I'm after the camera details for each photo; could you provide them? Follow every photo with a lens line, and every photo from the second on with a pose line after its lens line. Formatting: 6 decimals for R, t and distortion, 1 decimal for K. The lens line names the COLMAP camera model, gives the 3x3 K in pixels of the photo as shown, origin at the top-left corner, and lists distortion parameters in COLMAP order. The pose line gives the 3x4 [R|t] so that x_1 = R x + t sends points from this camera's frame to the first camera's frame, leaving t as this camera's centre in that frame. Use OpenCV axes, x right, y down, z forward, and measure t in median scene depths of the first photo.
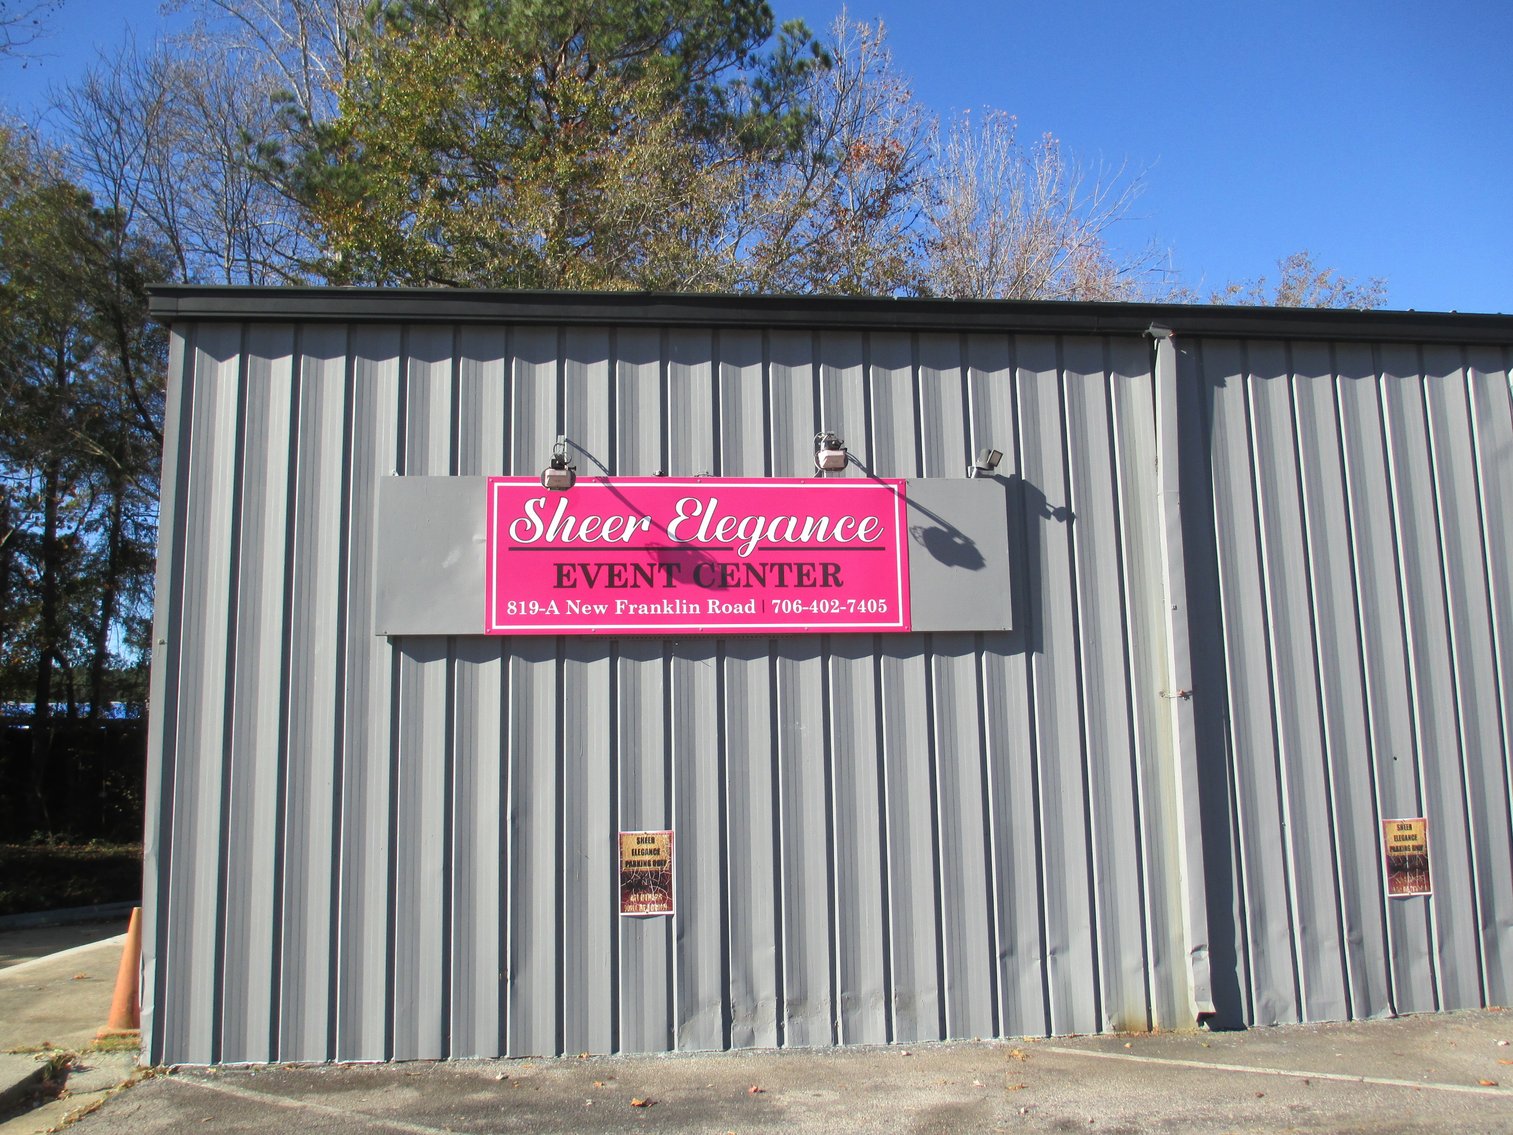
lens RADIAL K [[1263.1, 0, 755.7], [0, 1263.1, 571.5], [0, 0, 1]] dist [-0.071472, 0.028334]
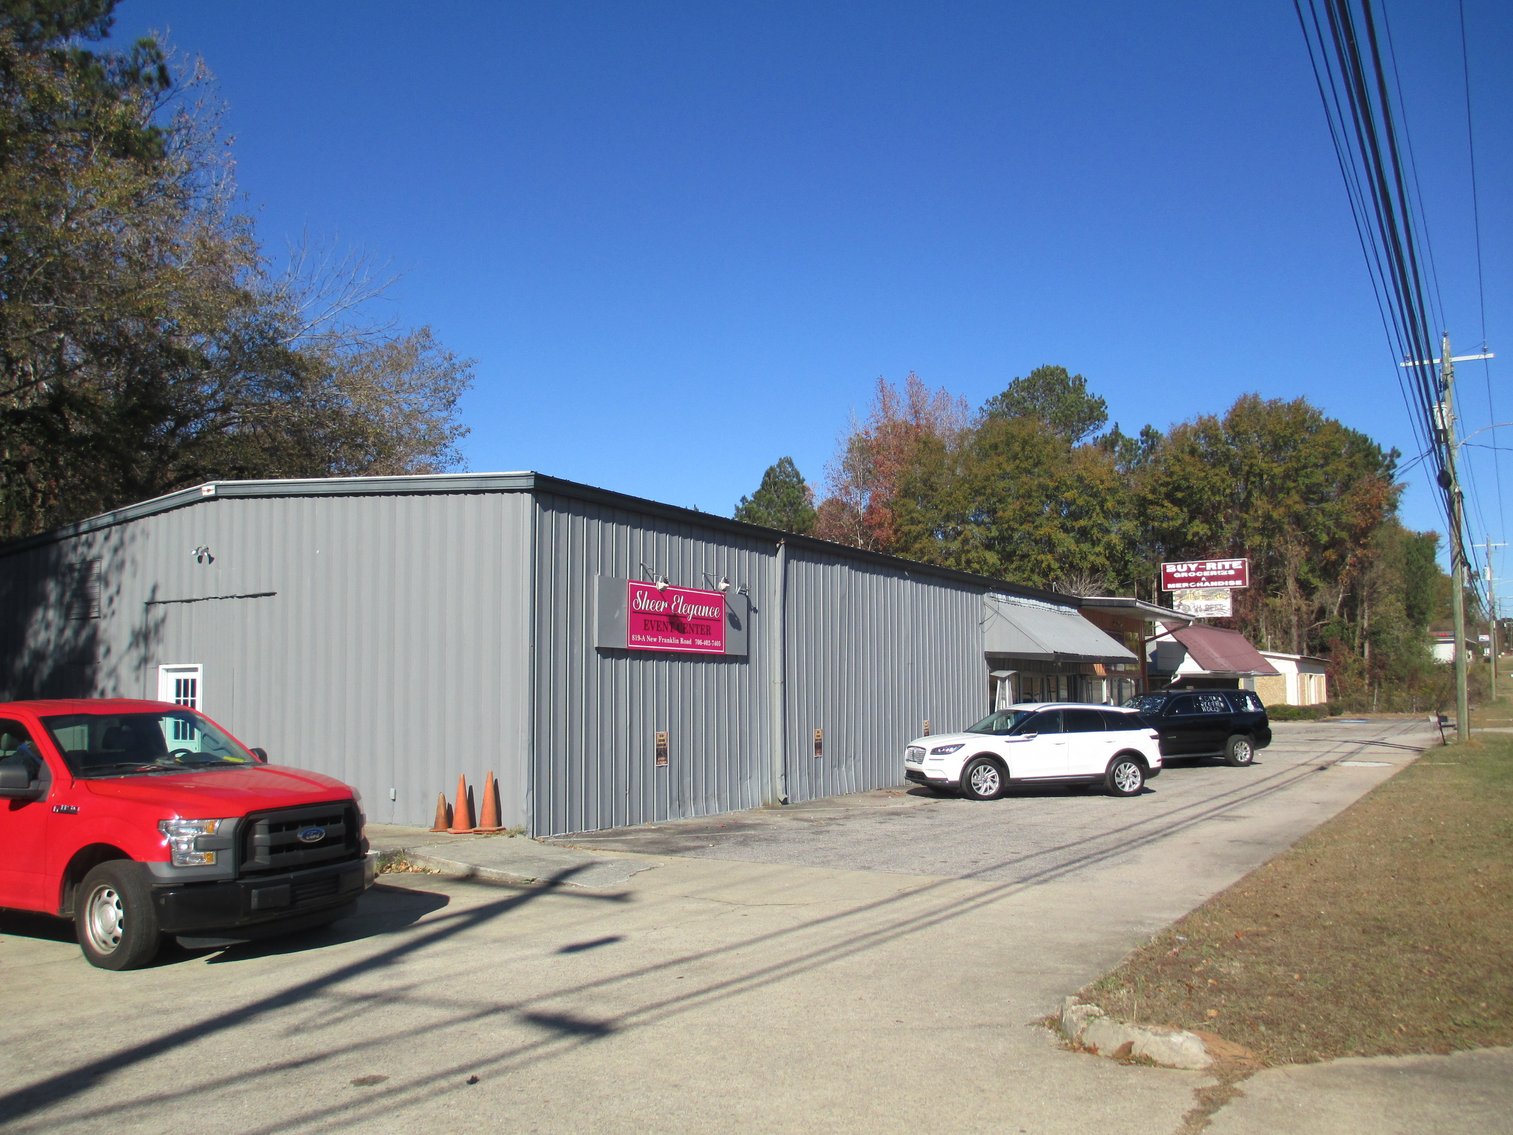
lens RADIAL K [[1263.1, 0, 752.7], [0, 1263.1, 587.4], [0, 0, 1]] dist [-0.071472, 0.028334]
pose [[0.598018, 0.088584, 0.796573, -1.896596], [-0.135904, 0.990689, -0.008143, -0.073134], [-0.789877, -0.103388, 0.604488, -0.569136]]
